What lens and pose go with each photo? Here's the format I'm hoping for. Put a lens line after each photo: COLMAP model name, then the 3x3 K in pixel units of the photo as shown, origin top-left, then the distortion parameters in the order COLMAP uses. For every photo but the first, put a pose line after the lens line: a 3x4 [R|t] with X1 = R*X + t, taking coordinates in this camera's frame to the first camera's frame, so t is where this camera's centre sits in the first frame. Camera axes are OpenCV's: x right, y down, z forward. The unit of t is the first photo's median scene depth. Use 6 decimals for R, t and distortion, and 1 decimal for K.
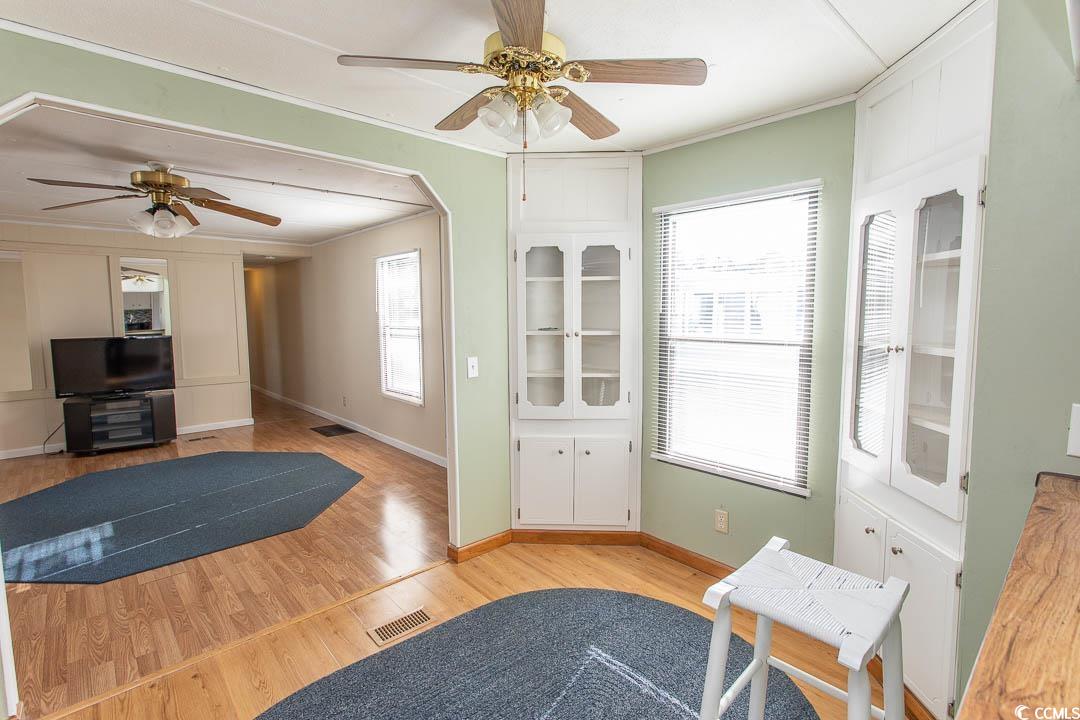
lens RADIAL K [[512.5, 0, 539.6], [0, 512.5, 356.8], [0, 0, 1]] dist [0.002700, -0.000122]
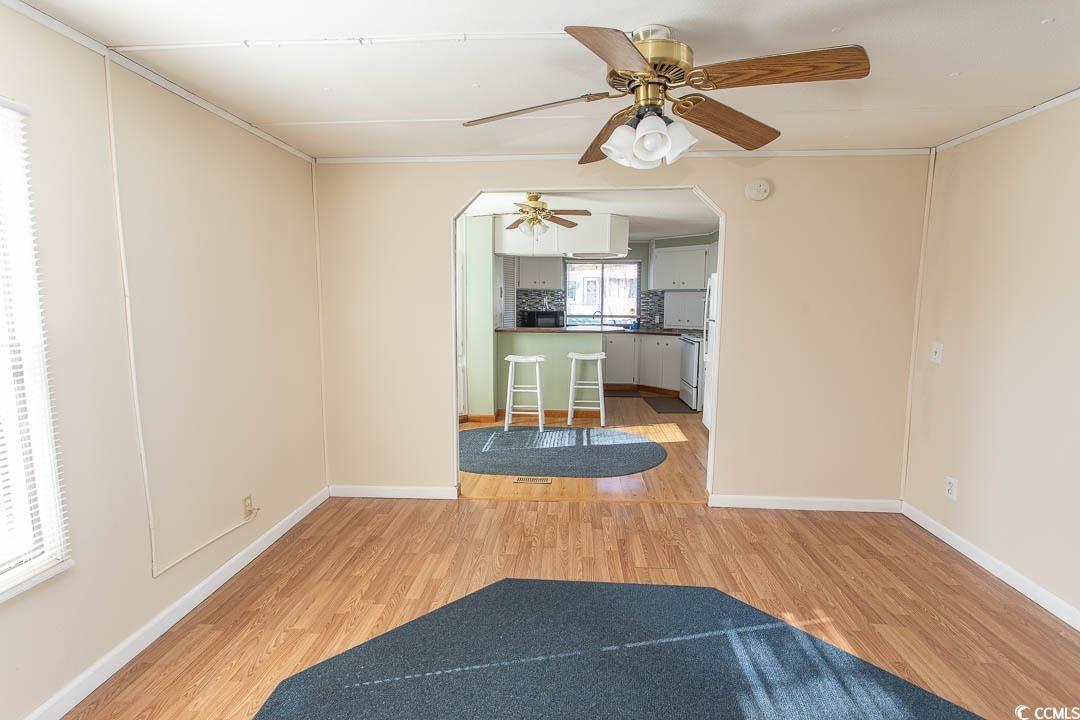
lens RADIAL K [[510.7, 0, 536.4], [0, 510.7, 355.9], [0, 0, 1]] dist [0.001389, 0.001069]
pose [[-0.687759, -0.079695, 0.721551, -0.686942], [0.066969, 0.982752, 0.172378, -0.082853], [-0.722843, 0.166876, -0.670560, 0.963813]]
